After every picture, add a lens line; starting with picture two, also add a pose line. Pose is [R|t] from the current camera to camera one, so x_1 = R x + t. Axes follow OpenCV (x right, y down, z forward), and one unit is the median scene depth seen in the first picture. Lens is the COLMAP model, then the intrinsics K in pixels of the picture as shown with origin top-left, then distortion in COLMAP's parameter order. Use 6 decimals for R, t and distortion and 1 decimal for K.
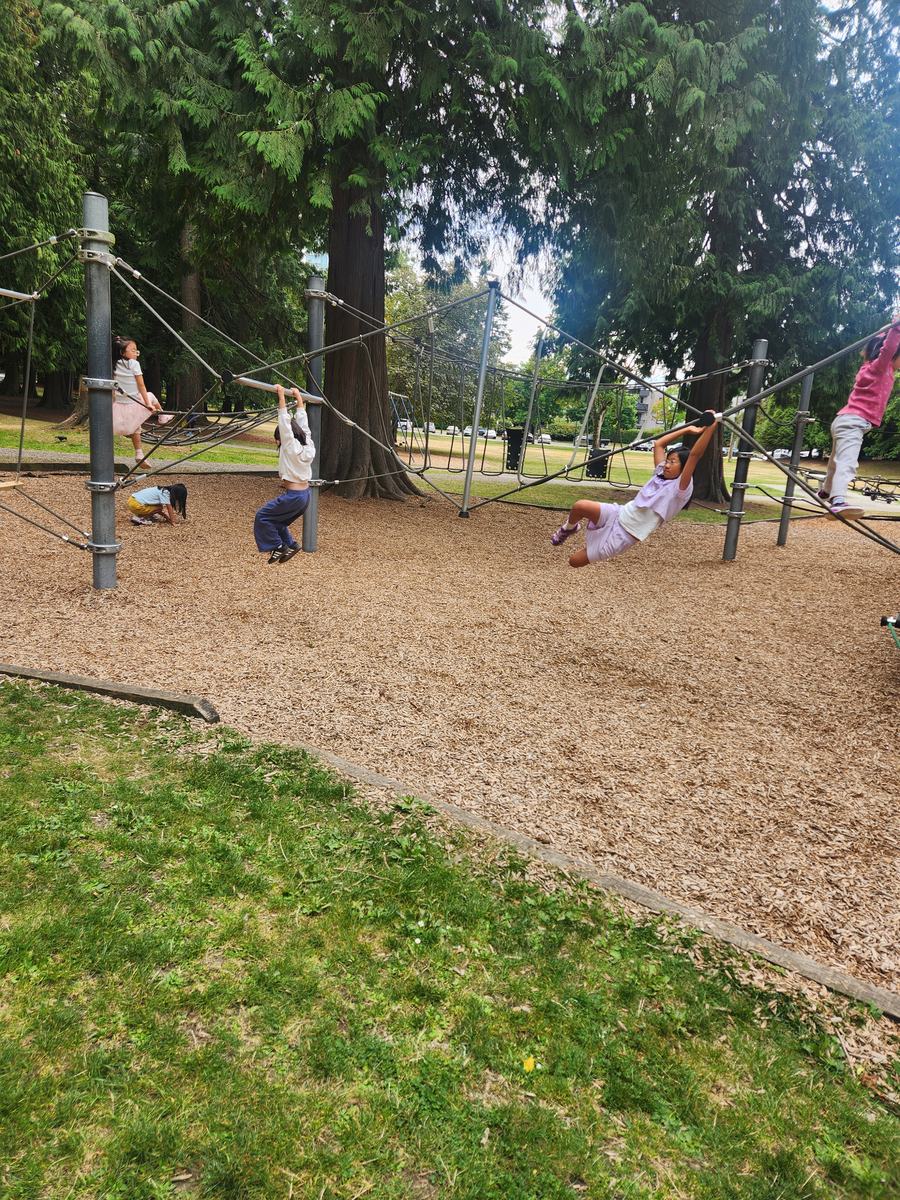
lens RADIAL K [[835.5, 0, 468.6], [0, 835.5, 603.7], [0, 0, 1]] dist [0.075591, -0.062832]
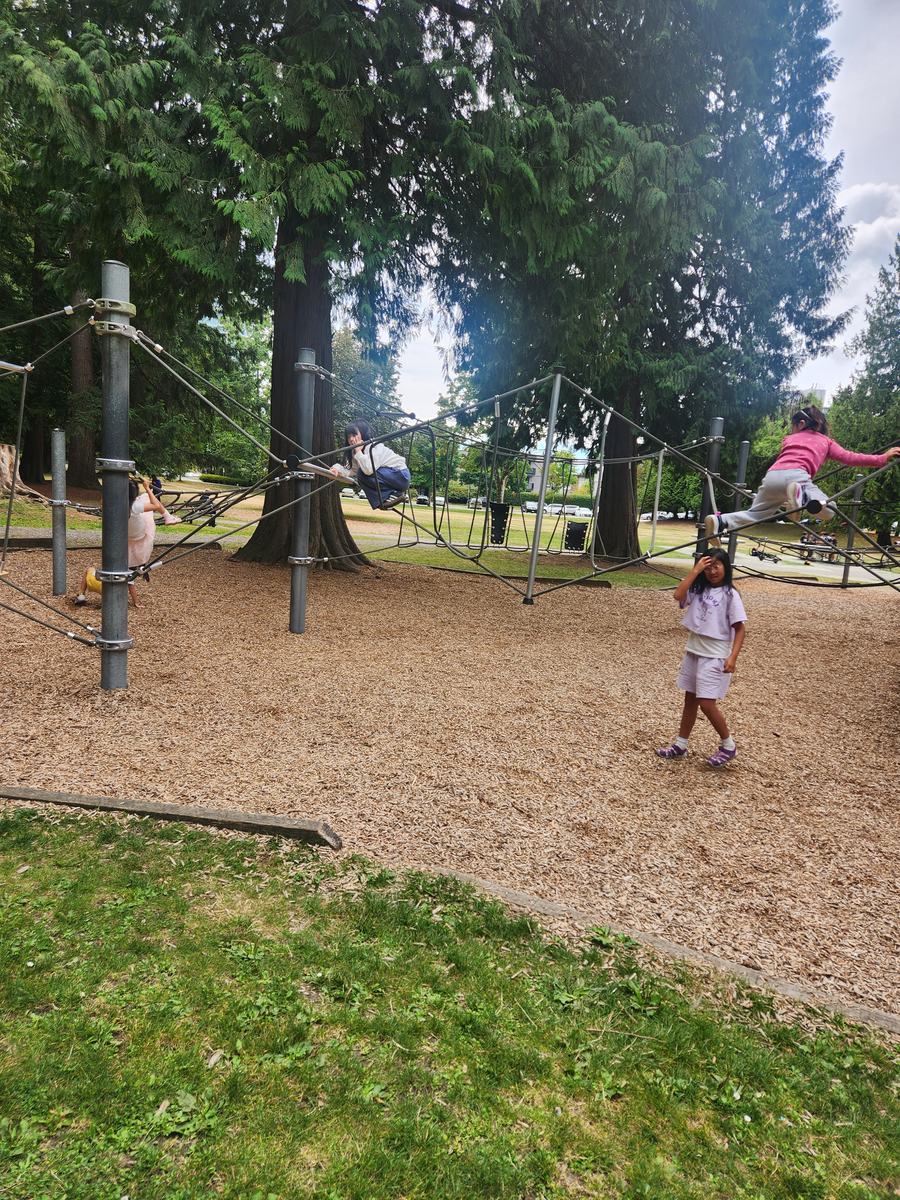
lens RADIAL K [[826.4, 0, 412.1], [0, 826.4, 597.6], [0, 0, 1]] dist [0.078254, -0.065868]
pose [[0.985801, -0.021608, 0.166523, -0.215754], [0.032083, 0.997654, -0.060472, -0.041173], [-0.164826, 0.064956, 0.984182, 0.058644]]
